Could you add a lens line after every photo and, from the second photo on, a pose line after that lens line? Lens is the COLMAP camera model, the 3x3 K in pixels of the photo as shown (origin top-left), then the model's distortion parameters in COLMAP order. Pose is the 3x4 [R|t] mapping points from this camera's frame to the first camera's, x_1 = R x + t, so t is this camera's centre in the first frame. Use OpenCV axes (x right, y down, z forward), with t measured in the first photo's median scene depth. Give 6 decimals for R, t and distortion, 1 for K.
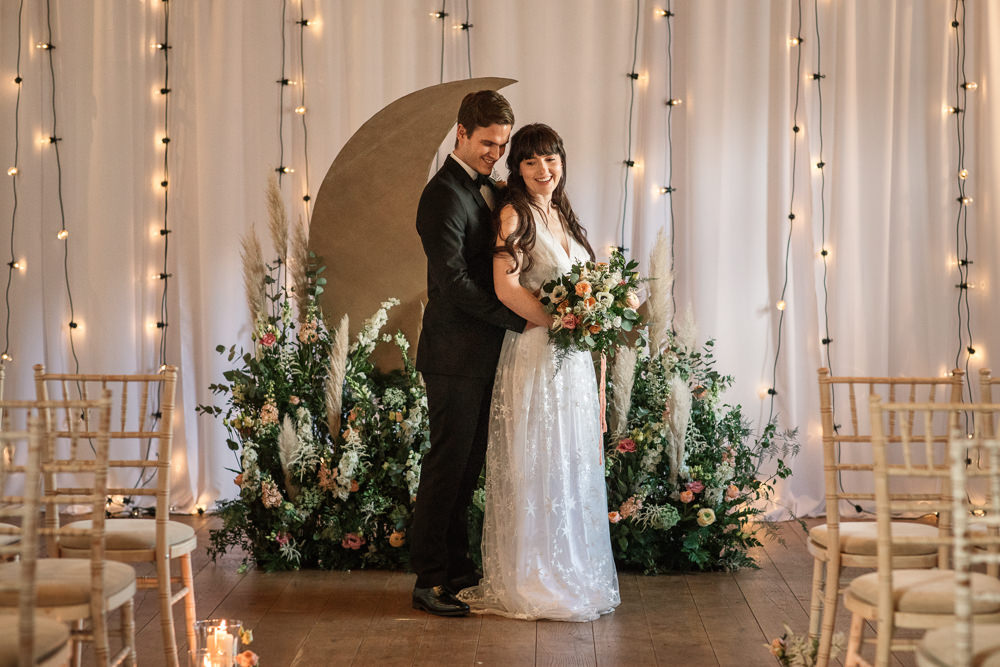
lens RADIAL K [[2310.8, 0, 500.0], [0, 2310.8, 333.5], [0, 0, 1]] dist [0.074095, 0.439509]
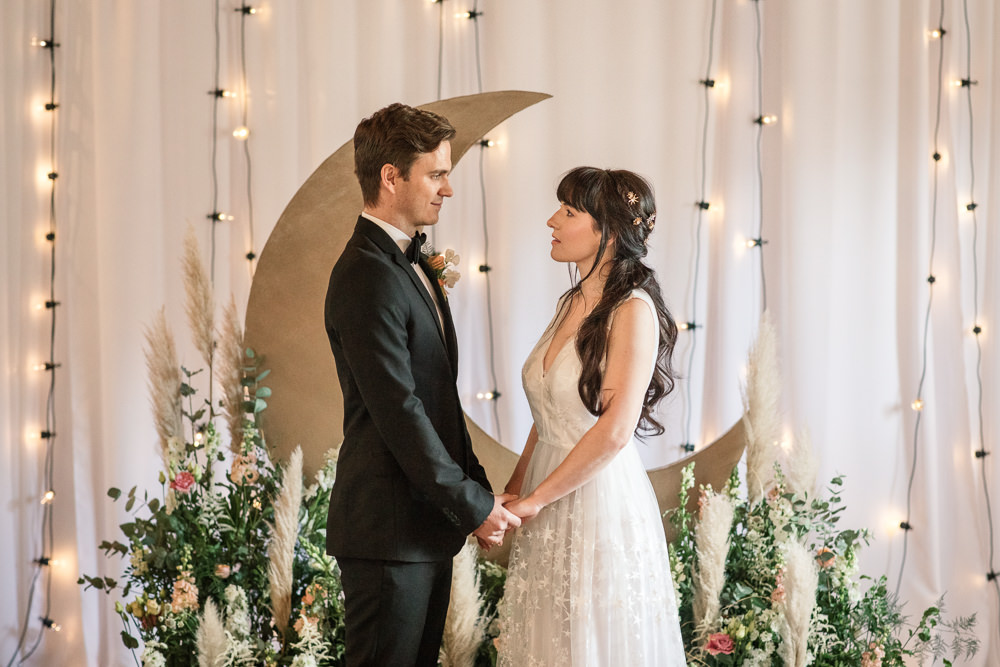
lens RADIAL K [[2489.9, 0, 505.7], [0, 2489.9, 312.5], [0, 0, 1]] dist [0.084565, 0.377580]
pose [[0.999991, -0.003862, 0.001884, -0.007624], [0.003880, 0.999943, -0.009959, -0.039049], [-0.001845, 0.009966, 0.999949, 0.273330]]
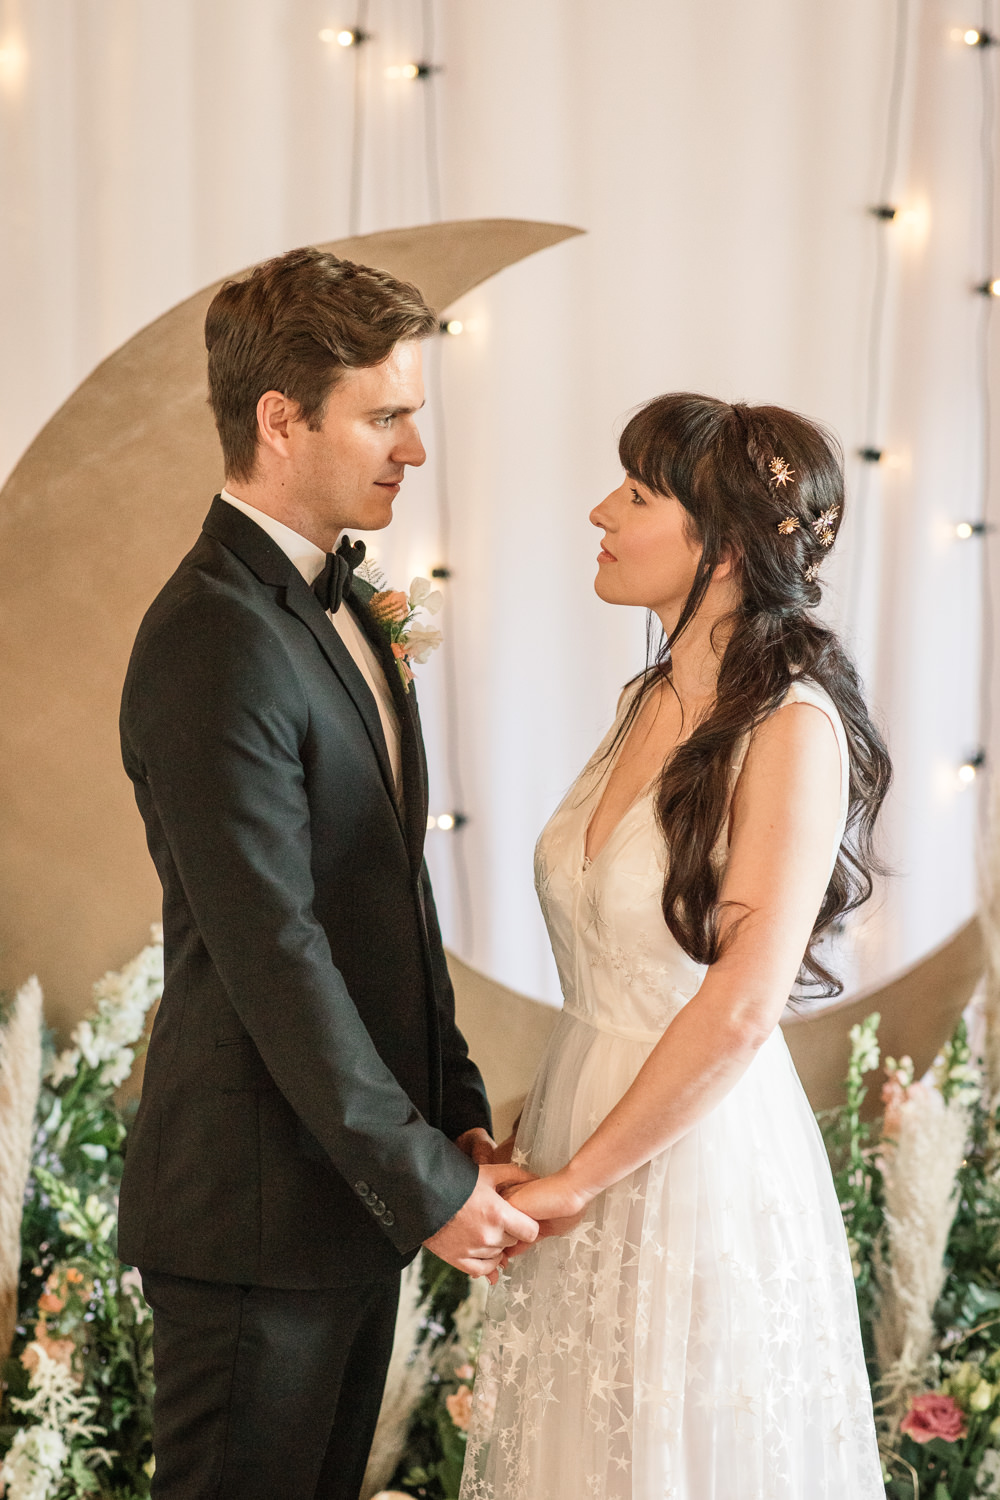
lens RADIAL K [[3734.9, 0, 500.0], [0, 3734.9, 750.0], [0, 0, 1]] dist [0.084565, 0.377580]
pose [[0.999819, 0.011346, 0.015272, -0.011747], [-0.011915, 0.999218, 0.037702, -0.057750], [-0.014832, -0.037877, 0.999172, 0.489252]]
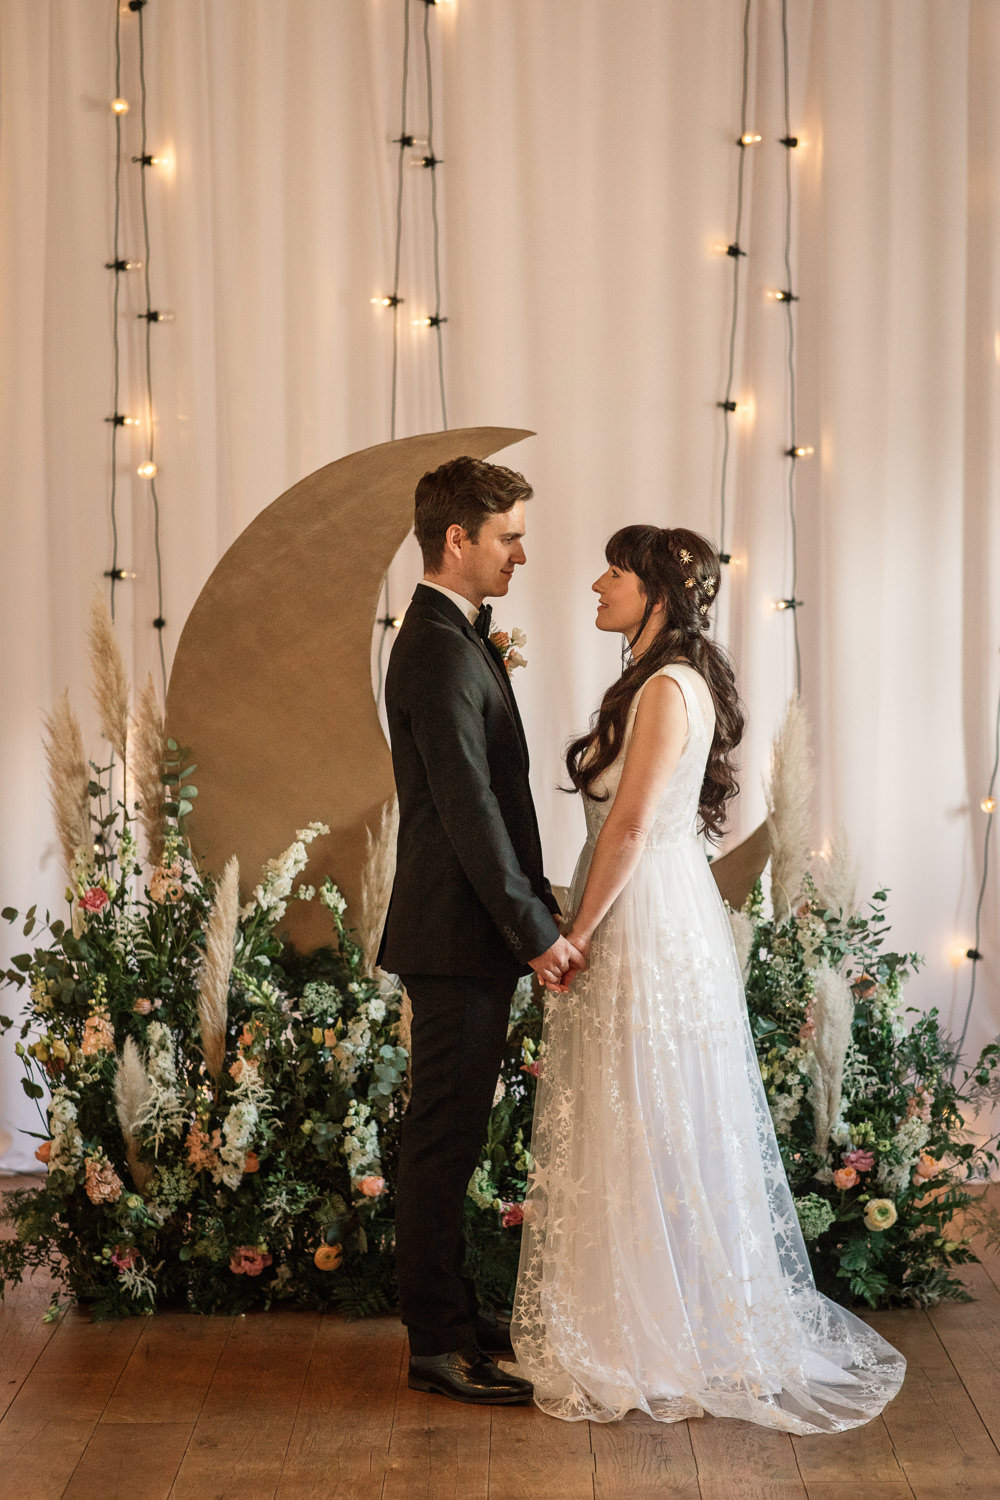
lens RADIAL K [[3620.9, 0, 500.0], [0, 3620.9, 750.0], [0, 0, 1]] dist [0.070127, 0.206042]
pose [[0.999882, -0.007866, 0.013204, -0.013370], [0.007750, 0.999932, 0.008767, -0.040505], [-0.013272, -0.008664, 0.999874, 0.120959]]
